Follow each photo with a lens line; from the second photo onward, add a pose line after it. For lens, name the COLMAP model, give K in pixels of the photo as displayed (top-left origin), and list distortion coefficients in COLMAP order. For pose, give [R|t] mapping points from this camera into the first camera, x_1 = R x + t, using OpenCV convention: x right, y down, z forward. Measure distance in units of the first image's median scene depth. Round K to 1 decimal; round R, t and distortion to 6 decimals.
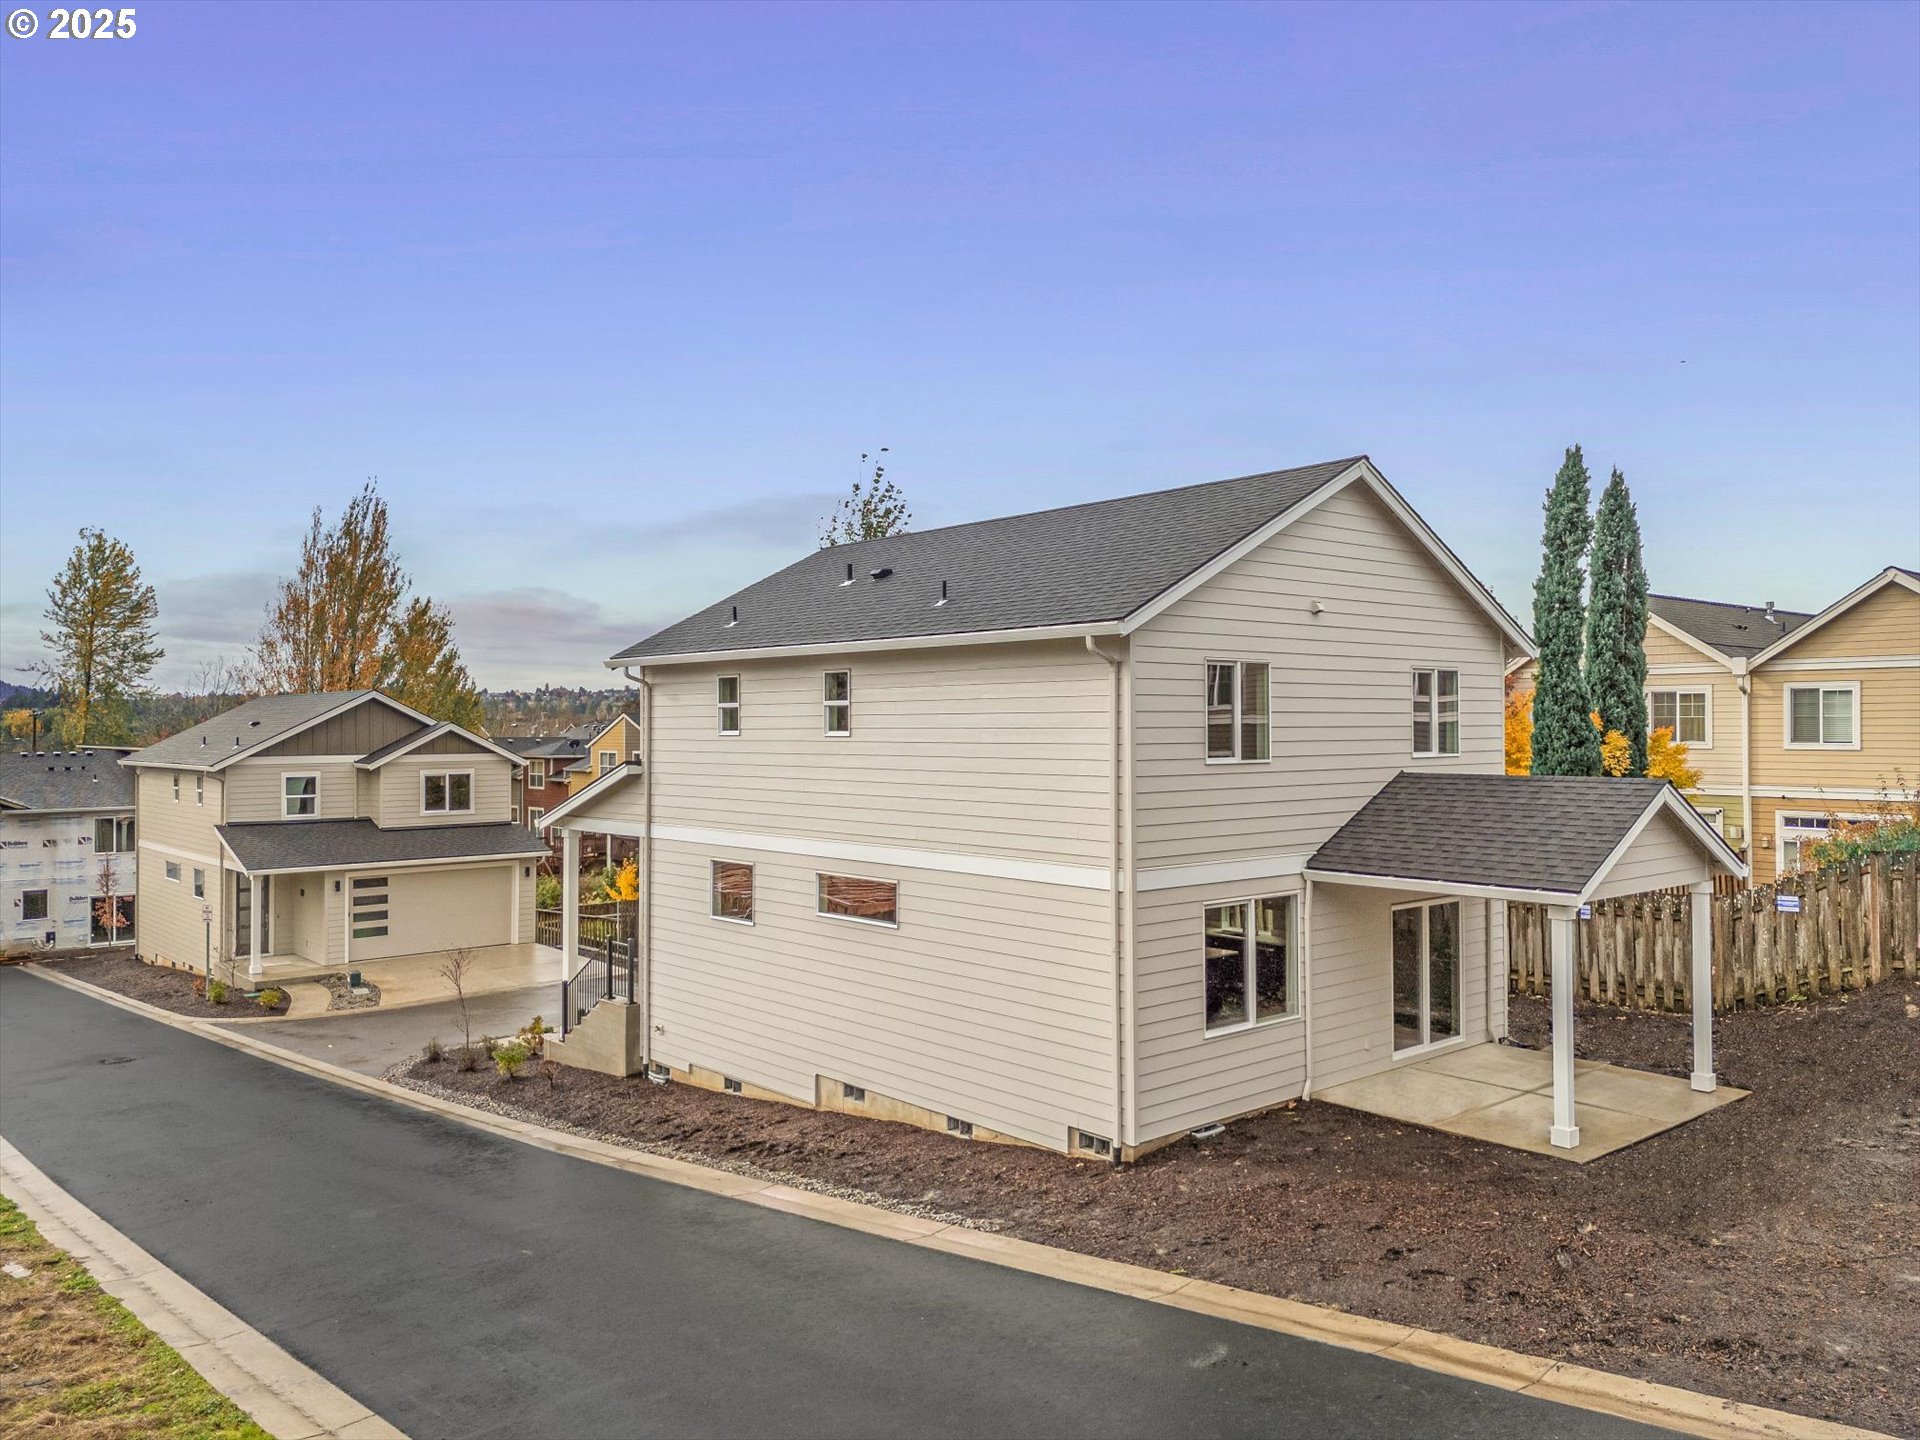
lens RADIAL K [[1421.4, 0, 969.3], [0, 1421.4, 704.9], [0, 0, 1]] dist [0.066583, -0.057488]
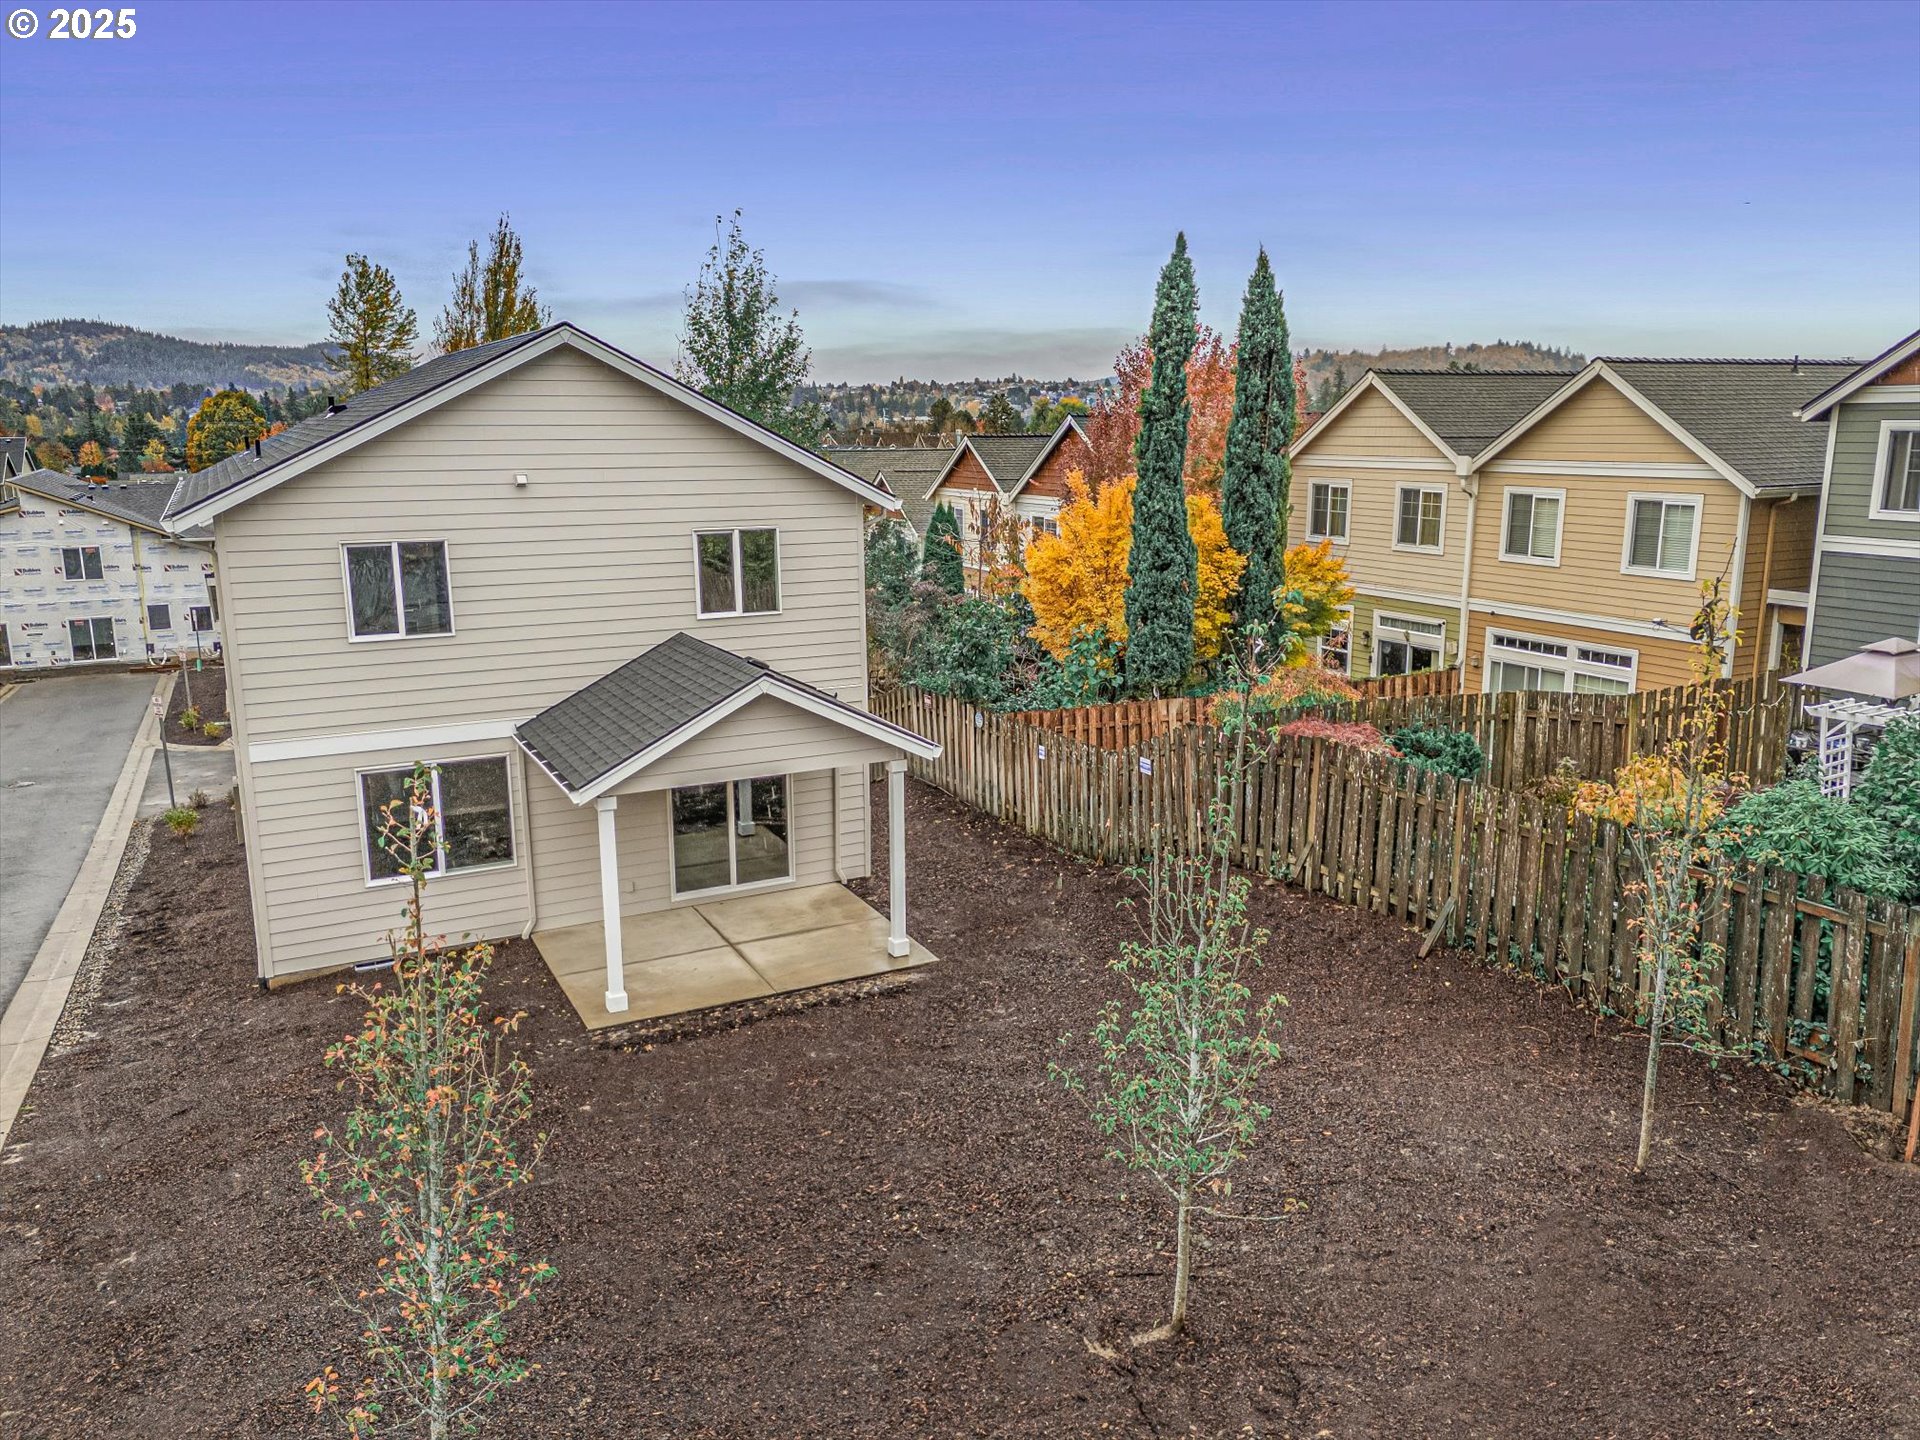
lens RADIAL K [[1421.4, 0, 967.7], [0, 1421.4, 715.1], [0, 0, 1]] dist [0.066583, -0.057488]
pose [[0.969190, 0.049060, -0.241380, 0.643346], [0.004908, 0.975923, 0.218061, -0.100470], [0.246266, -0.212527, 0.945614, 0.065515]]
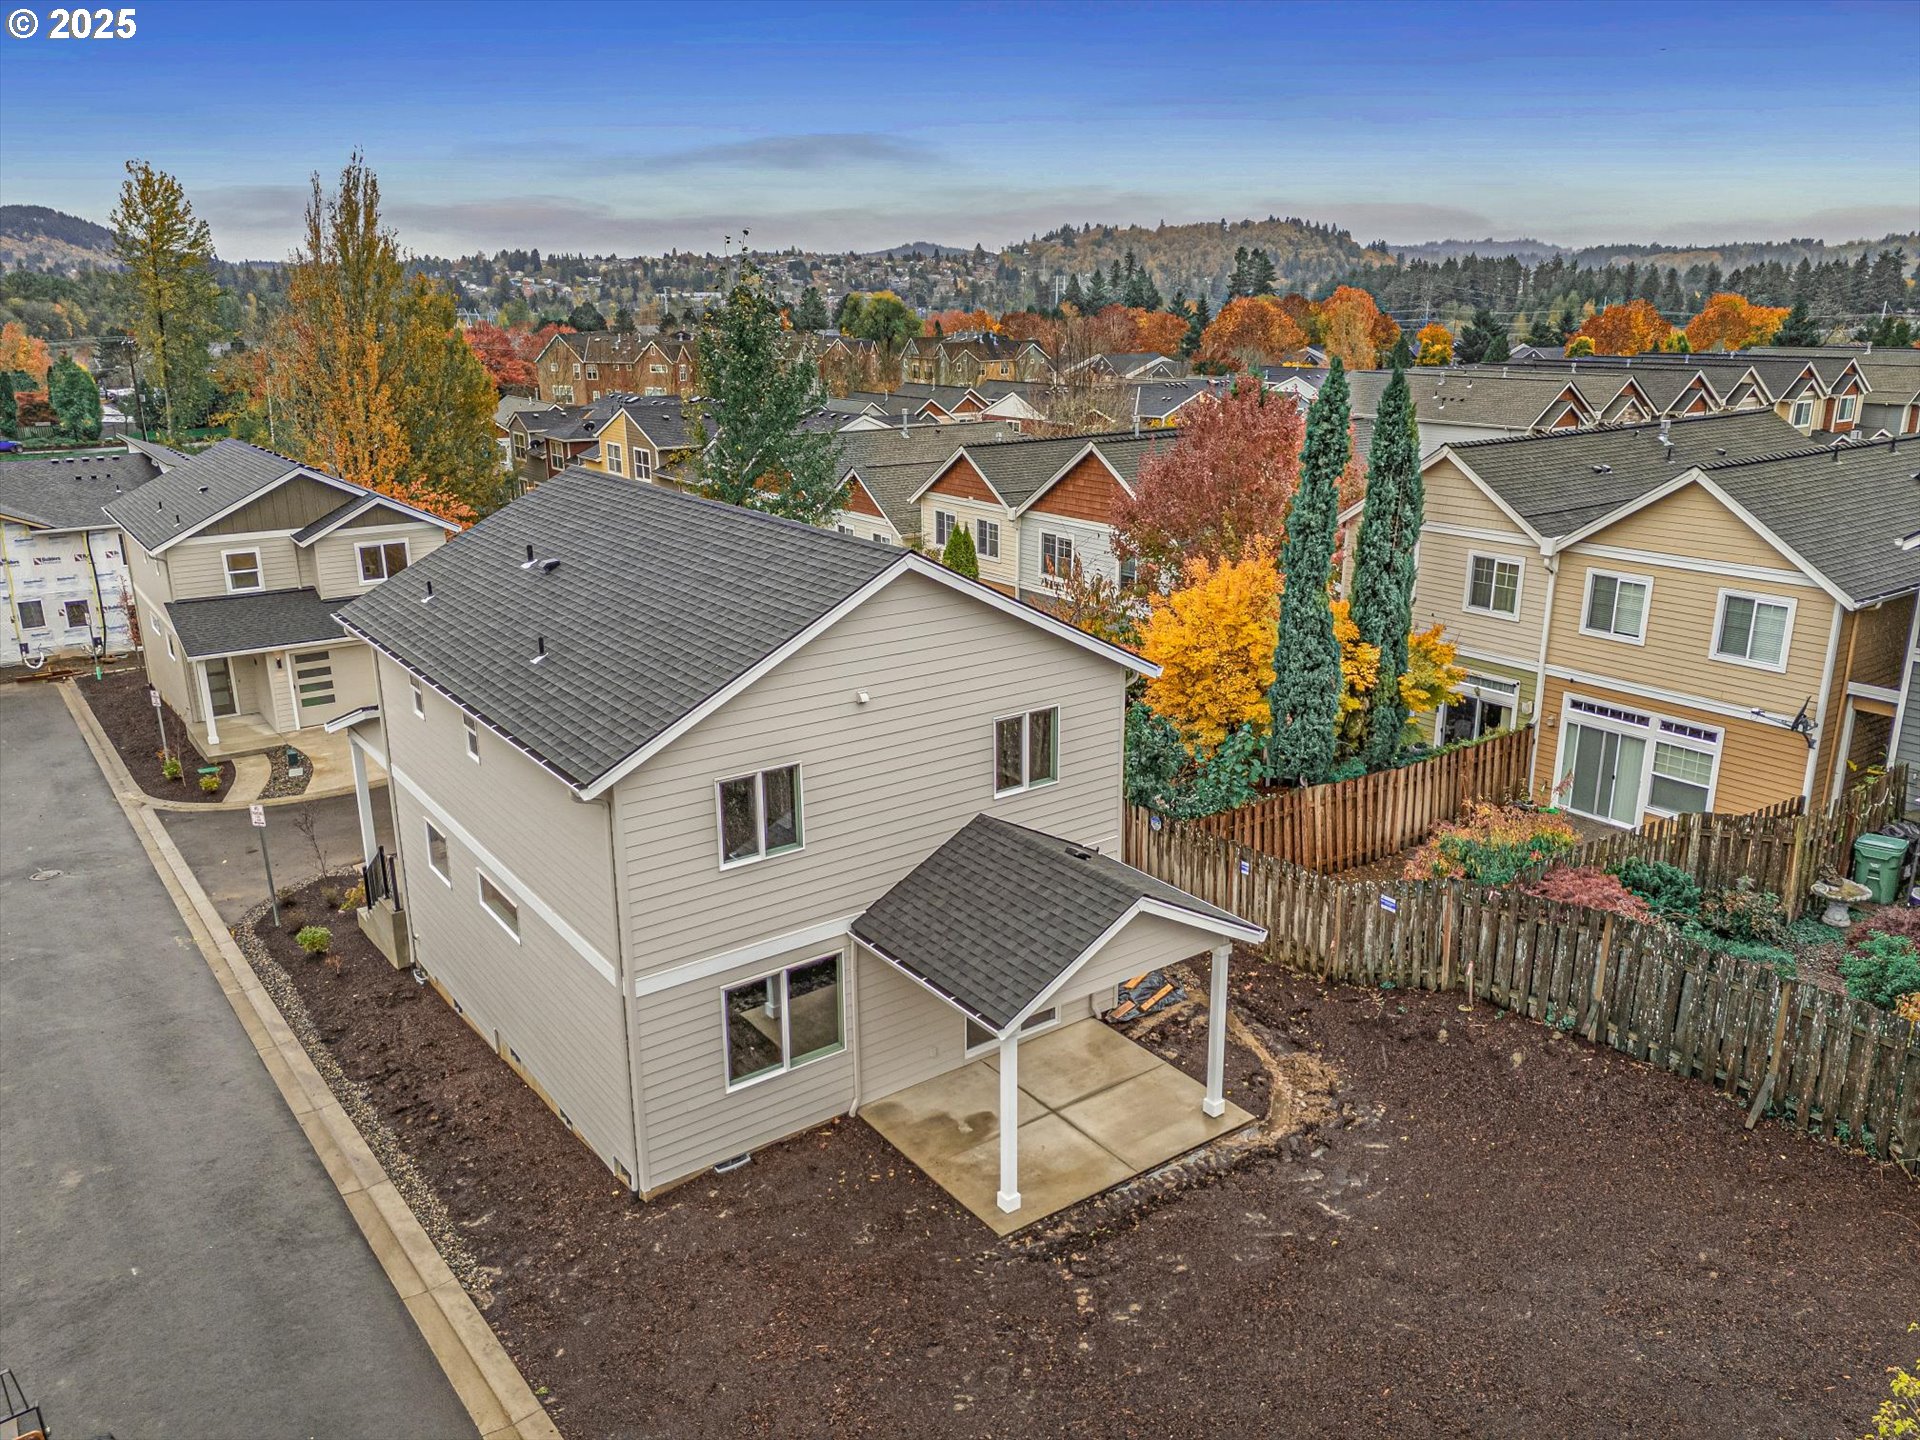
lens RADIAL K [[1421.4, 0, 968.6], [0, 1421.4, 716.1], [0, 0, 1]] dist [0.066583, -0.057488]
pose [[0.995210, 0.025602, -0.094352, 0.336331], [0.003878, 0.954004, 0.299769, -0.293993], [0.097687, -0.298699, 0.949335, 0.011306]]
